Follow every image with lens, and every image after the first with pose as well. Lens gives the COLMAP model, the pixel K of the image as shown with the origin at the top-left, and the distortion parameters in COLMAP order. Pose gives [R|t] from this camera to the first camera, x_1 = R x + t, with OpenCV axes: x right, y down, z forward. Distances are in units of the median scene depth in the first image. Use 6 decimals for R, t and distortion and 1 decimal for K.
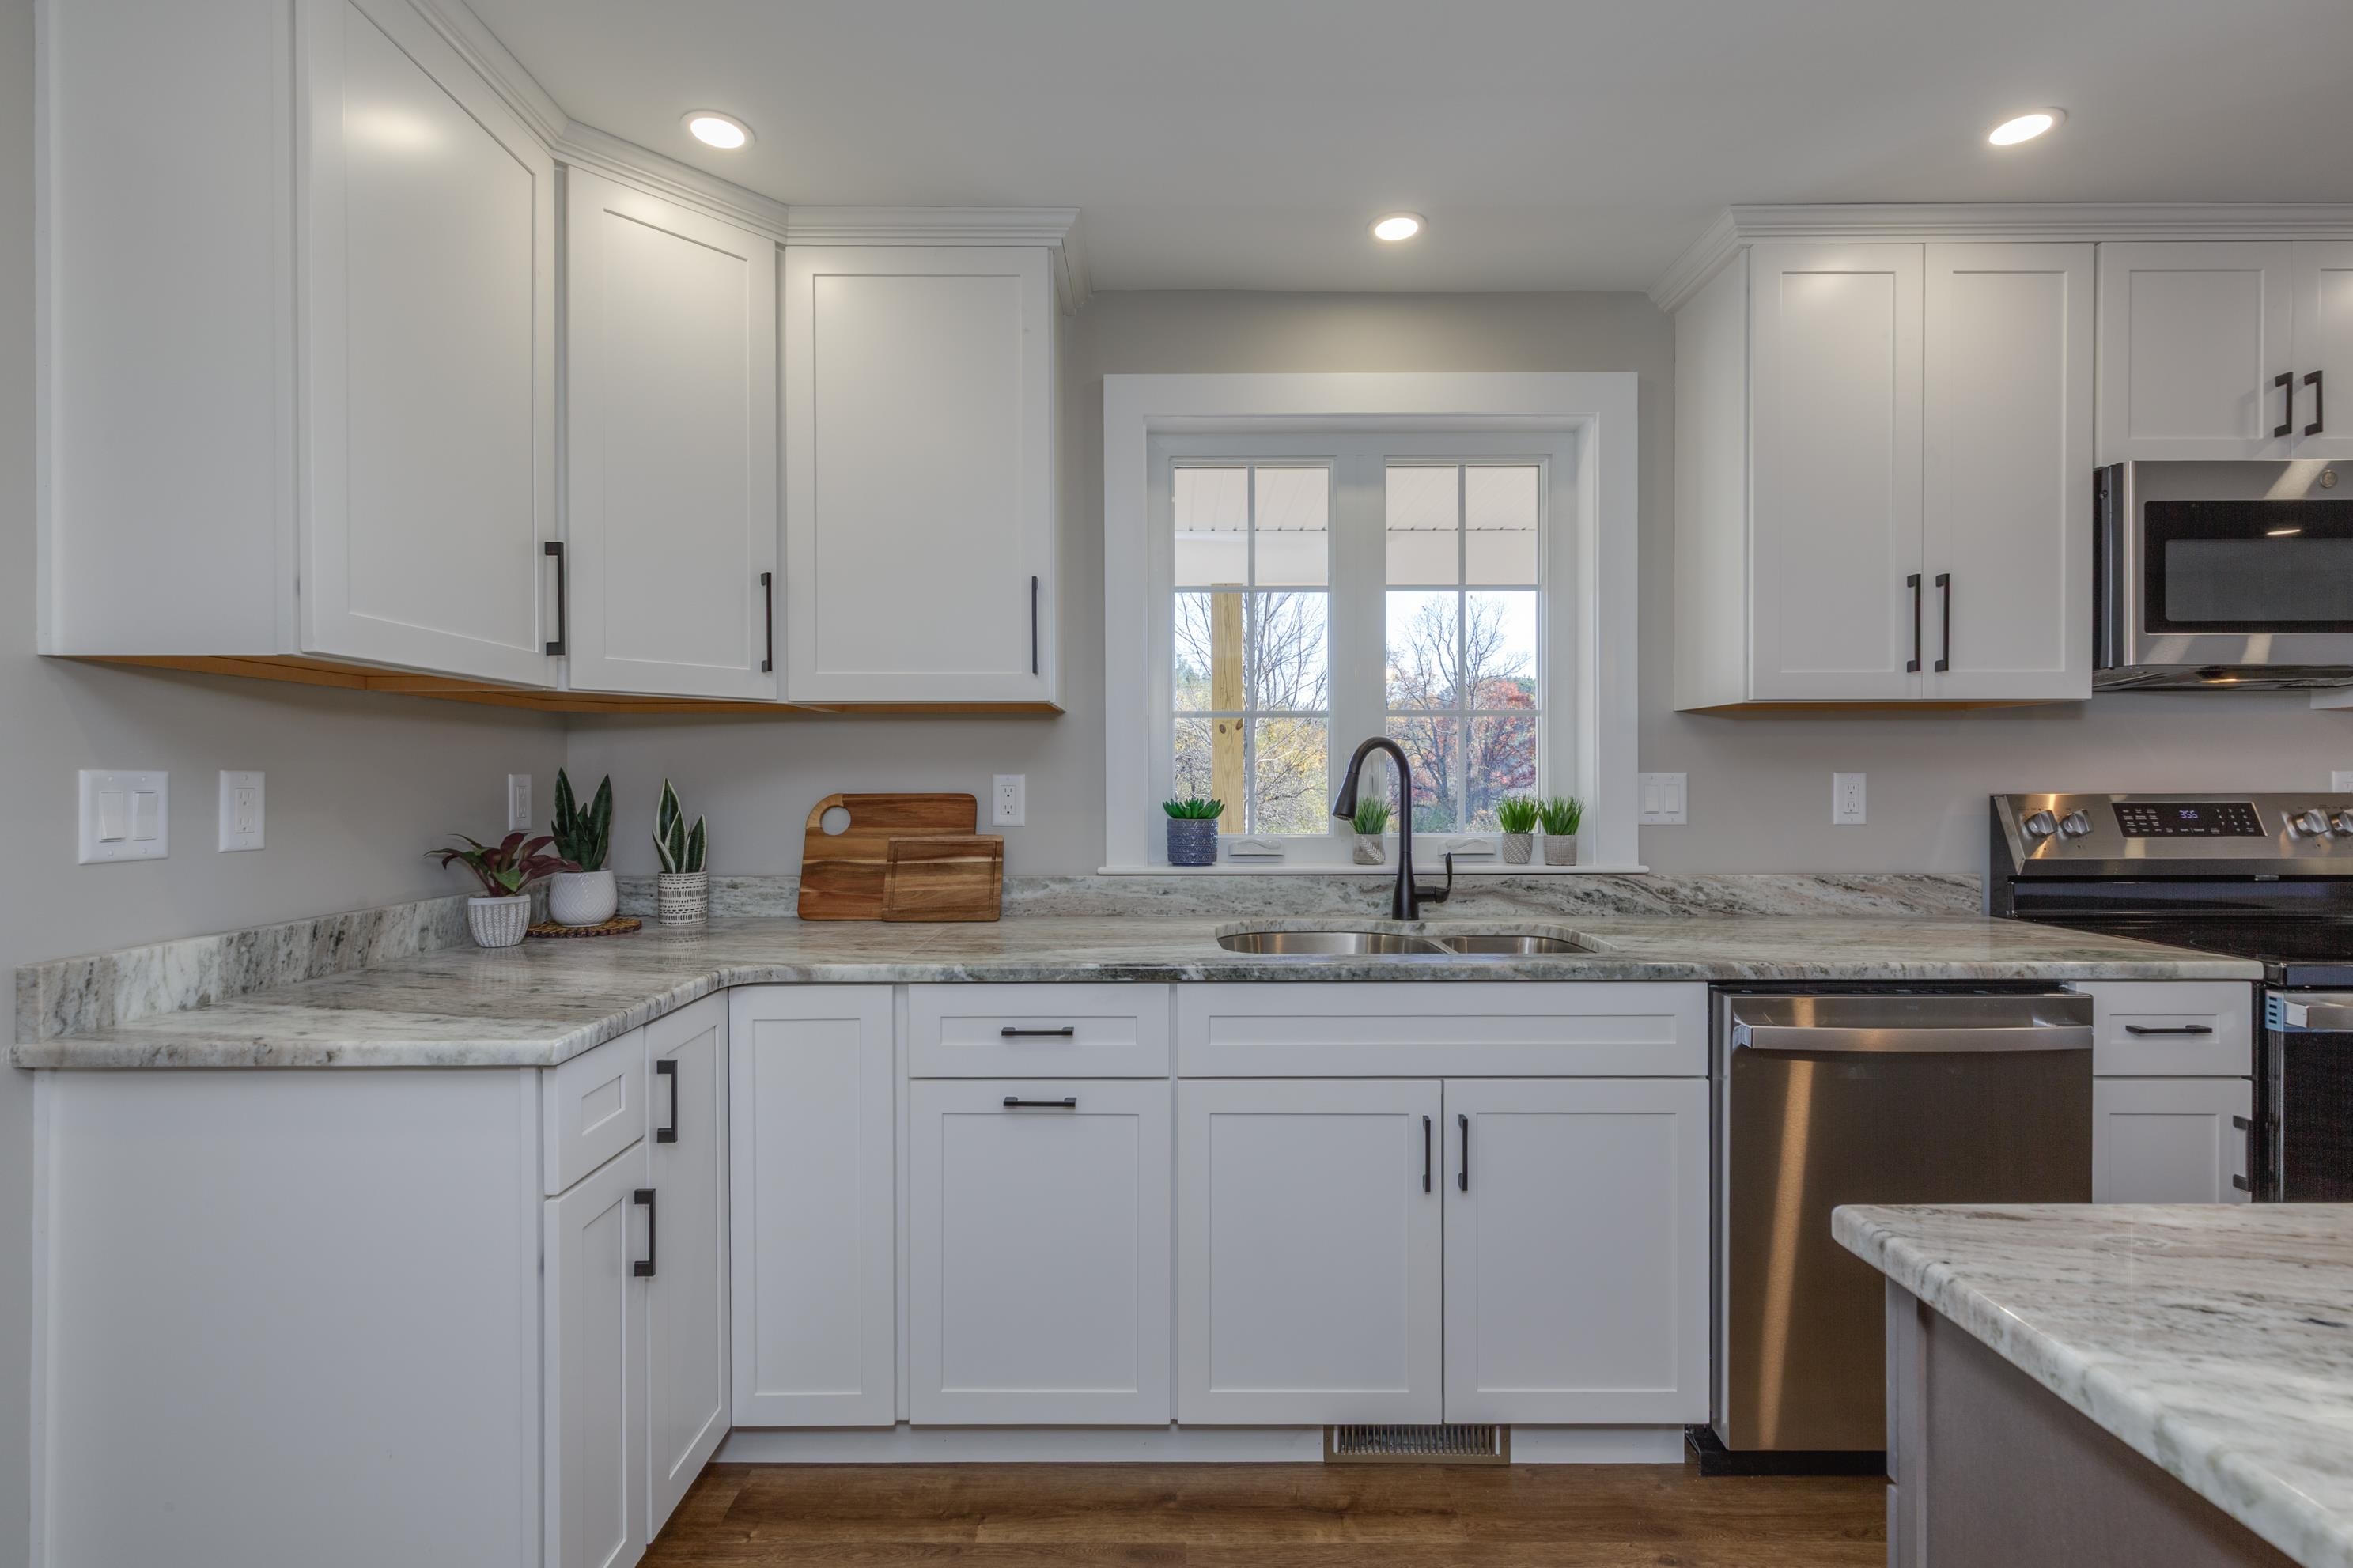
lens RADIAL K [[1071.5, 0, 1161.9], [0, 1071.5, 784.0], [0, 0, 1]] dist [0.011018, -0.001143]
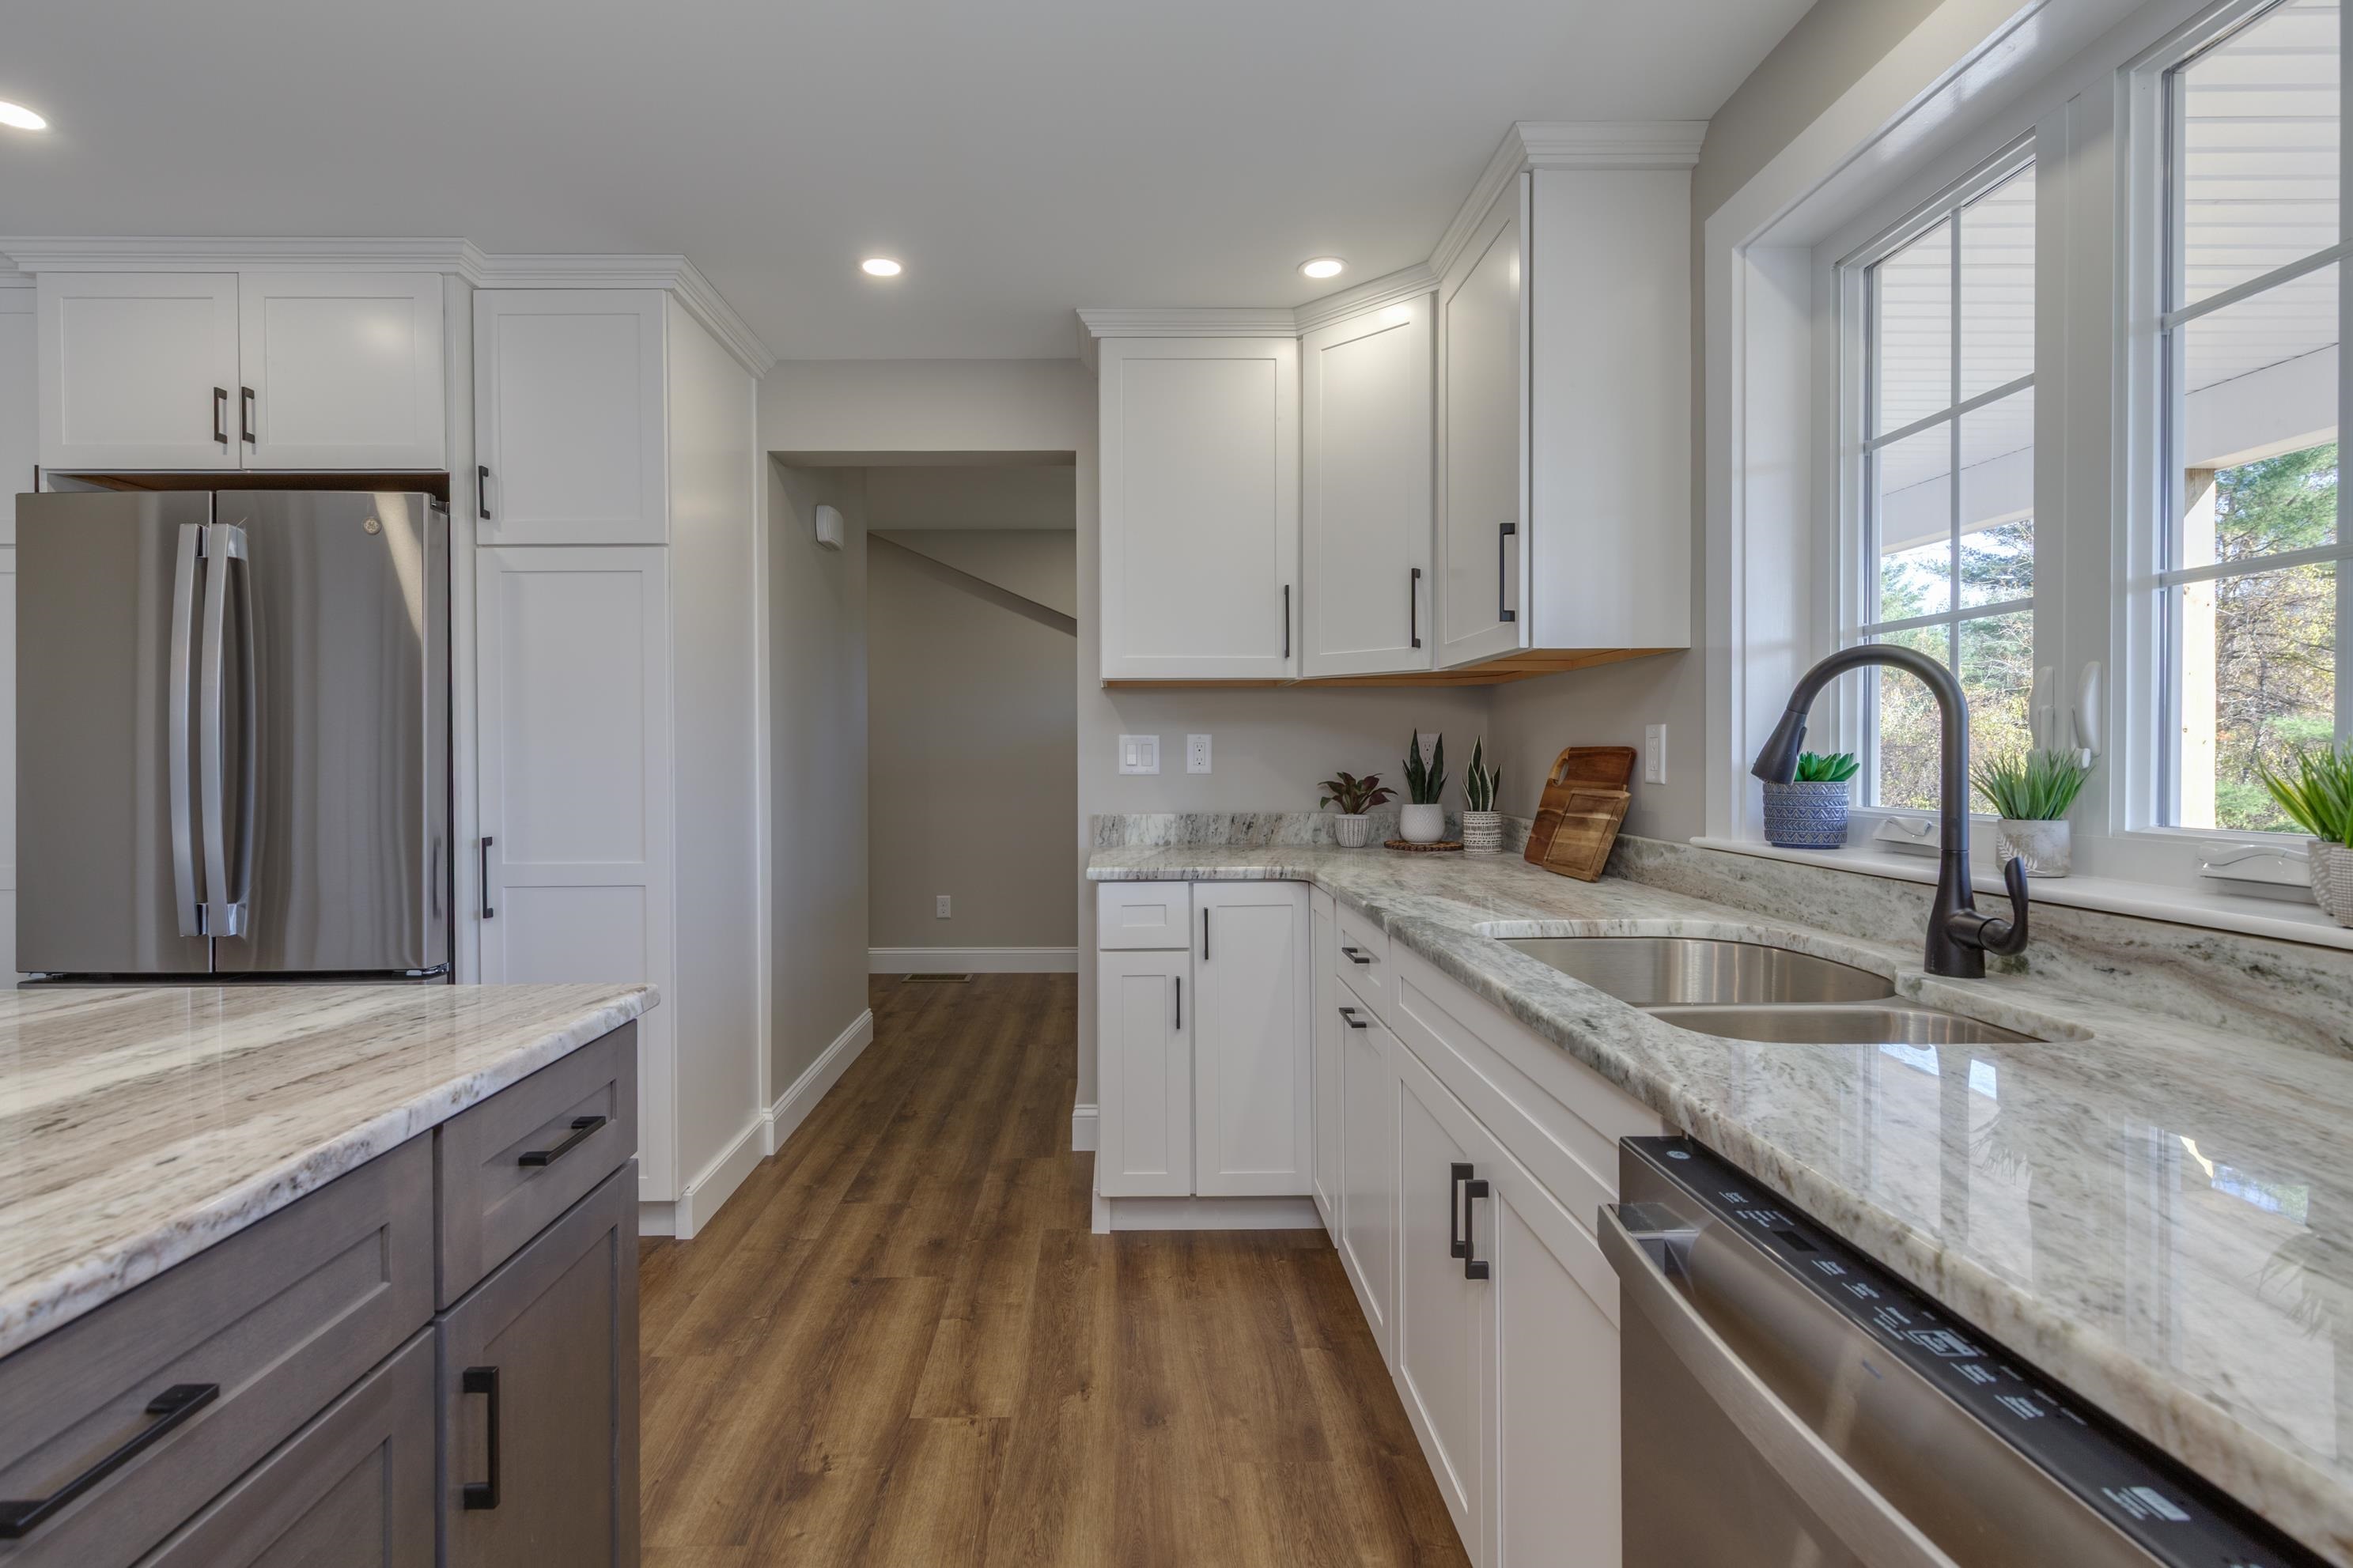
lens RADIAL K [[1077.4, 0, 1129.1], [0, 1077.4, 763.9], [0, 0, 1]] dist [0.002574, -0.000054]
pose [[0.008988, 0.011595, -0.999892, 0.779939], [-0.000448, 0.999933, 0.011591, 0.013969], [0.999960, 0.000344, 0.008993, 0.586775]]
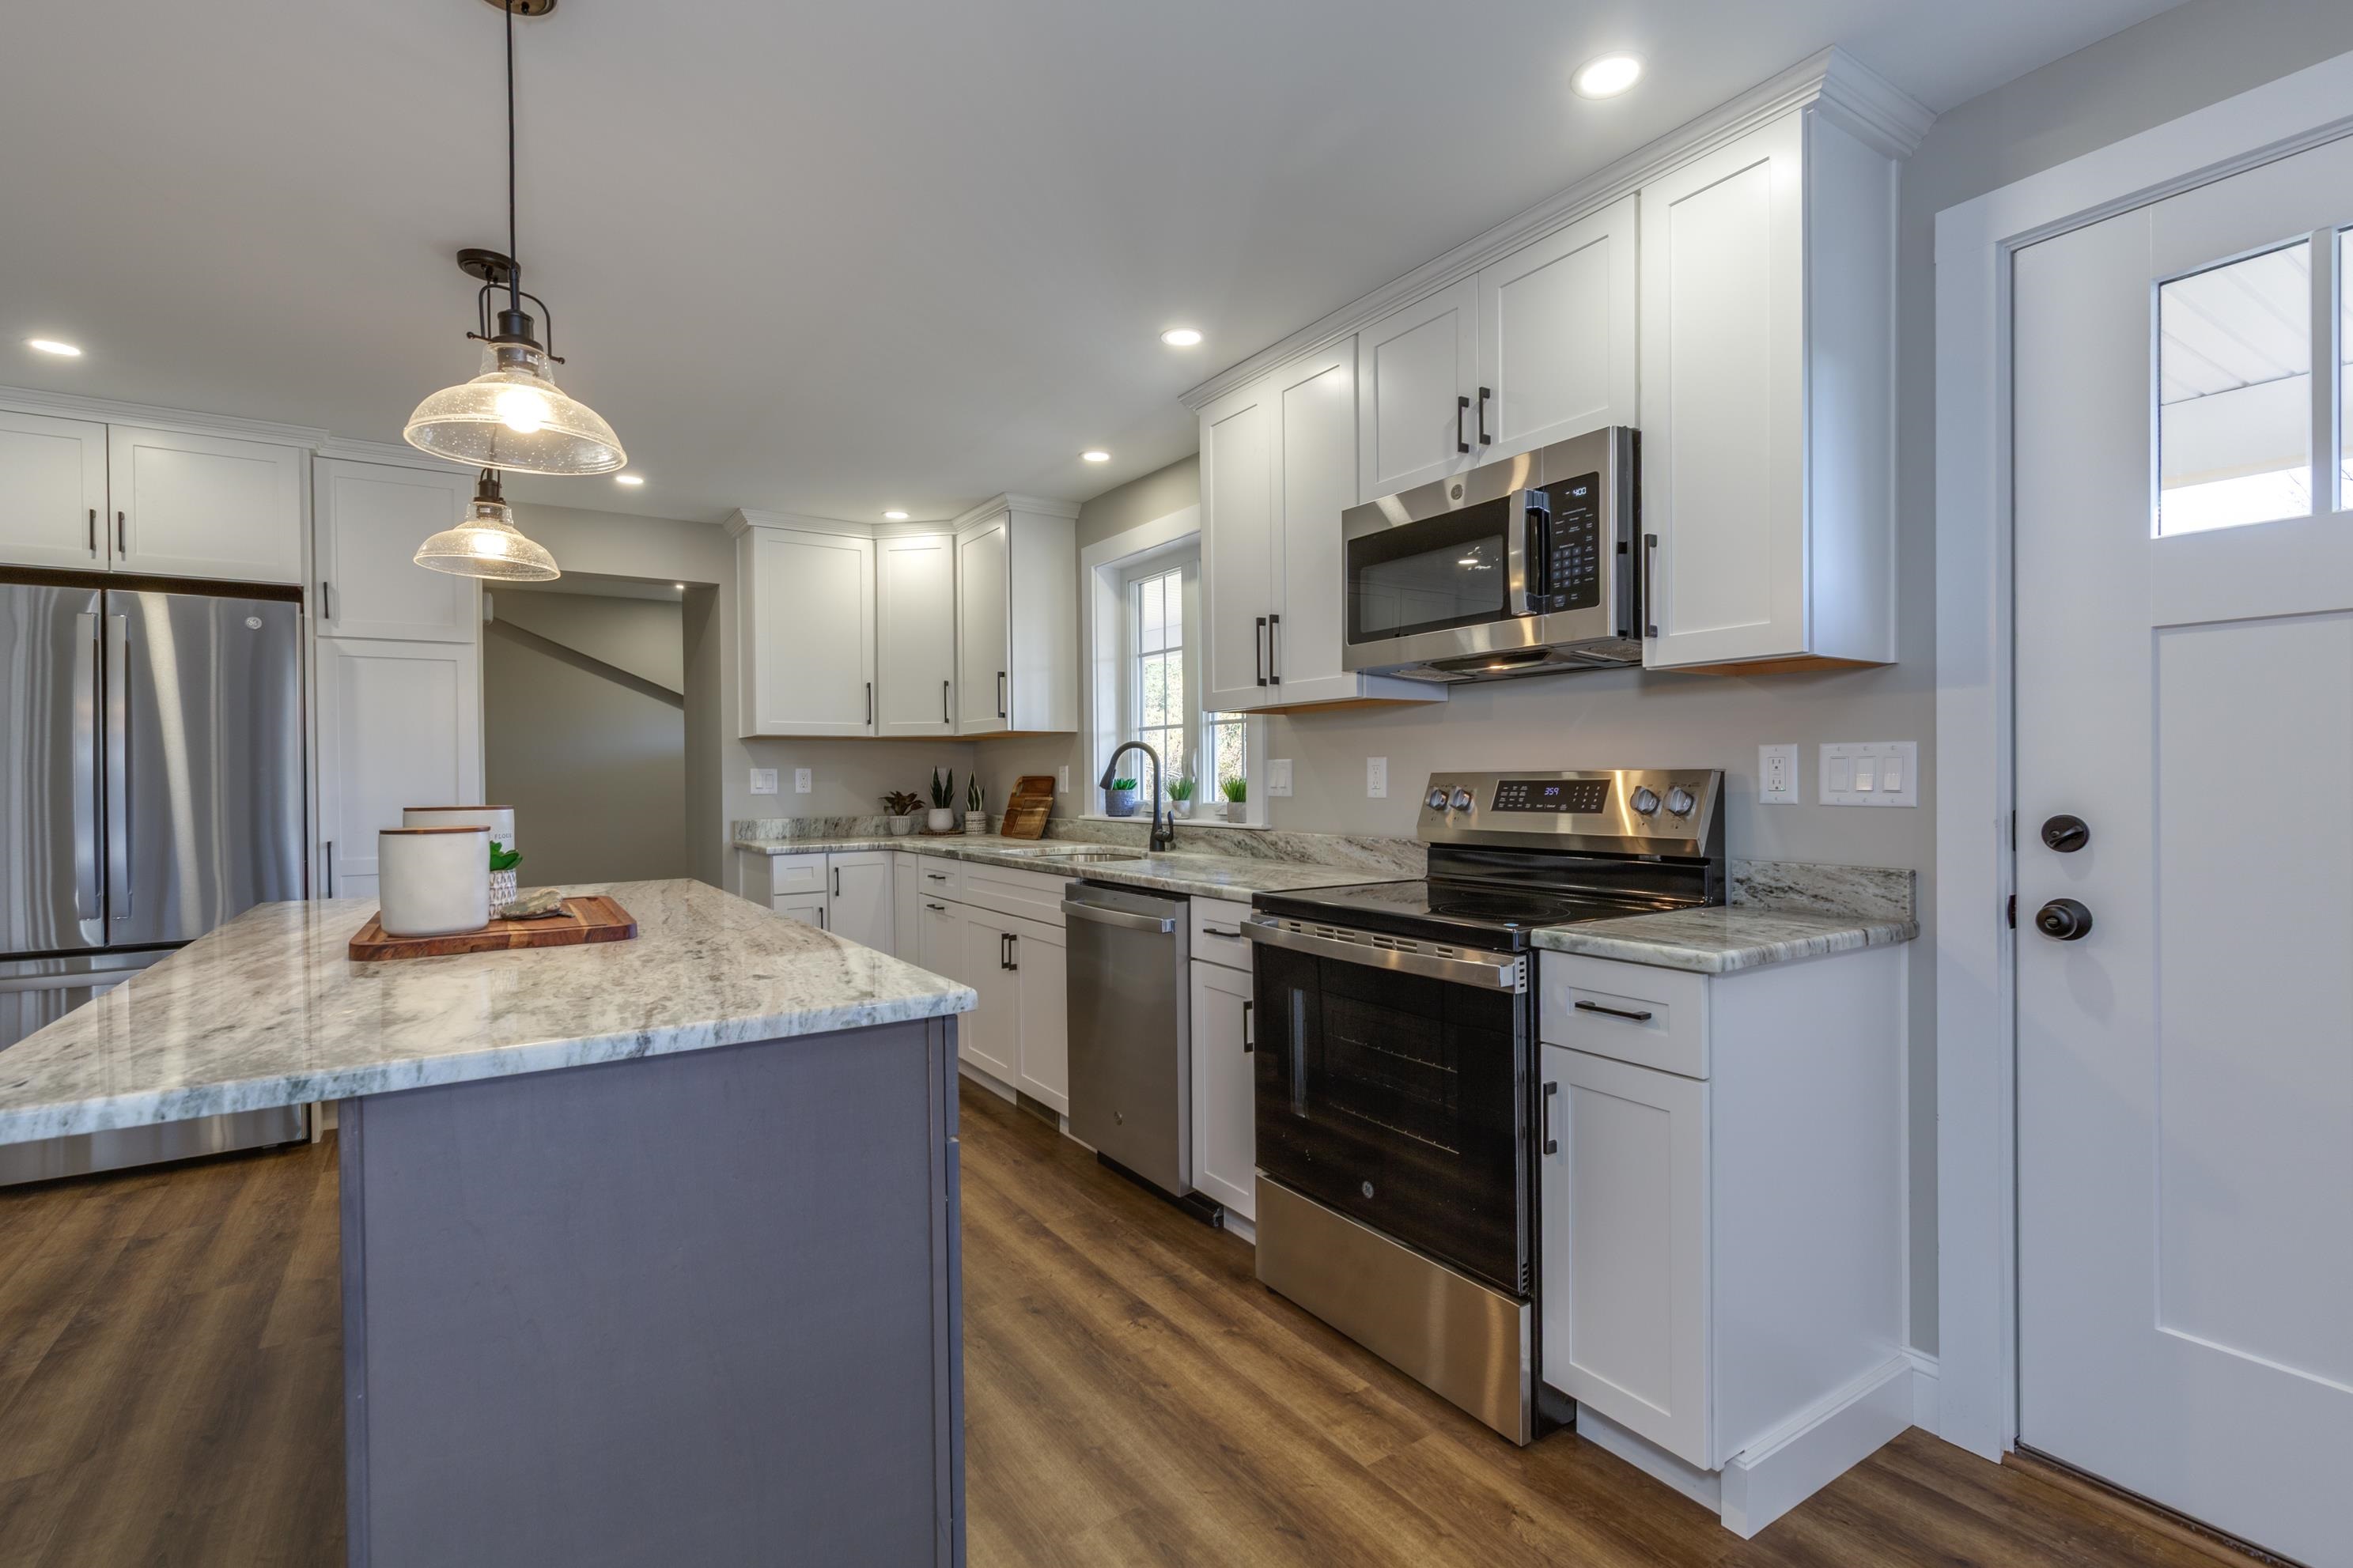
lens RADIAL K [[1071.5, 0, 1161.9], [0, 1071.5, 784.0], [0, 0, 1]] dist [0.011018, -0.001143]
pose [[0.542878, 0.002914, -0.839807, 1.632522], [0.003972, 0.999974, 0.006038, 0.013532], [0.839802, -0.006614, 0.542852, 0.118010]]
